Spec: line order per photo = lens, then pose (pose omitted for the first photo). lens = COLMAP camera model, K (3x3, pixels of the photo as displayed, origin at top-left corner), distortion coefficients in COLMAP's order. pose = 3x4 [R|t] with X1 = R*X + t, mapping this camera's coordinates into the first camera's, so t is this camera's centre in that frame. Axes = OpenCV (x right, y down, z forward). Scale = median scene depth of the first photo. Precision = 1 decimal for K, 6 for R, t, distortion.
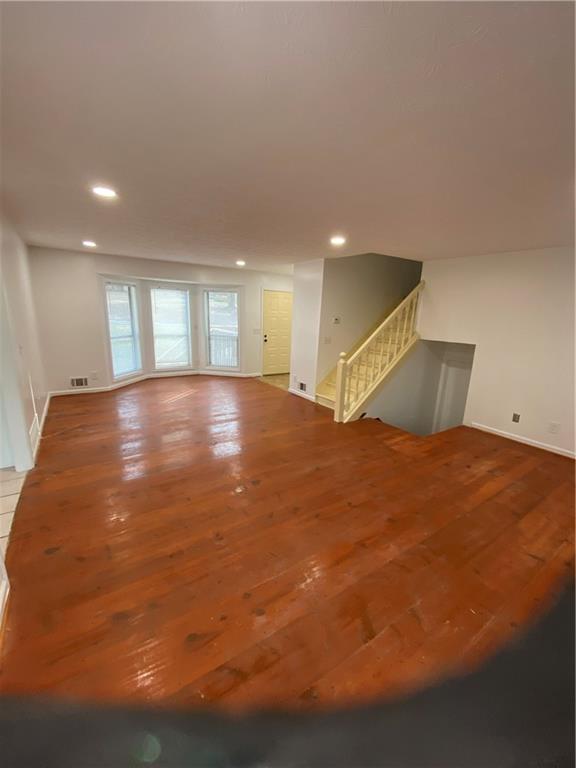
lens RADIAL K [[310.5, 0, 288.0], [0, 310.5, 384.0], [0, 0, 1]] dist [0.000385, -0.000019]
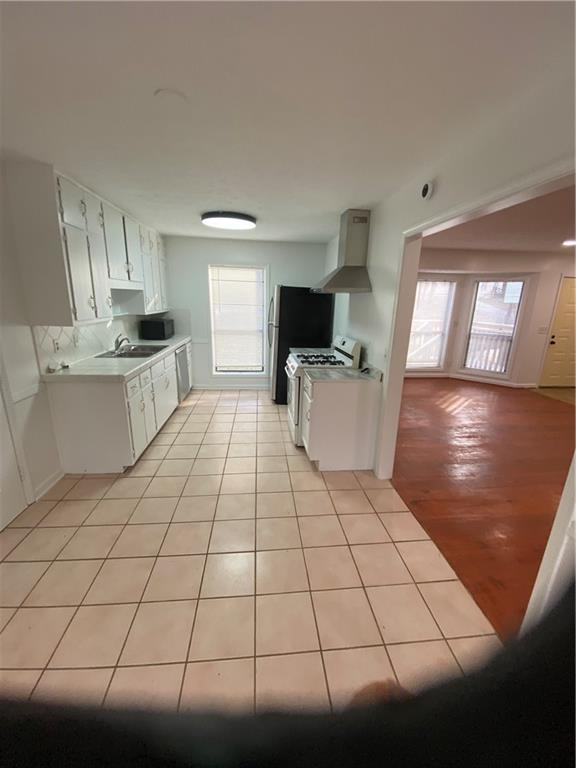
lens RADIAL K [[310.5, 0, 288.0], [0, 310.5, 384.0], [0, 0, 1]] dist [0.000385, -0.000019]
pose [[0.876719, 0.107555, -0.468824, -0.277801], [-0.097787, 0.994180, 0.045215, -0.008707], [0.470959, 0.006204, 0.882133, 0.010275]]
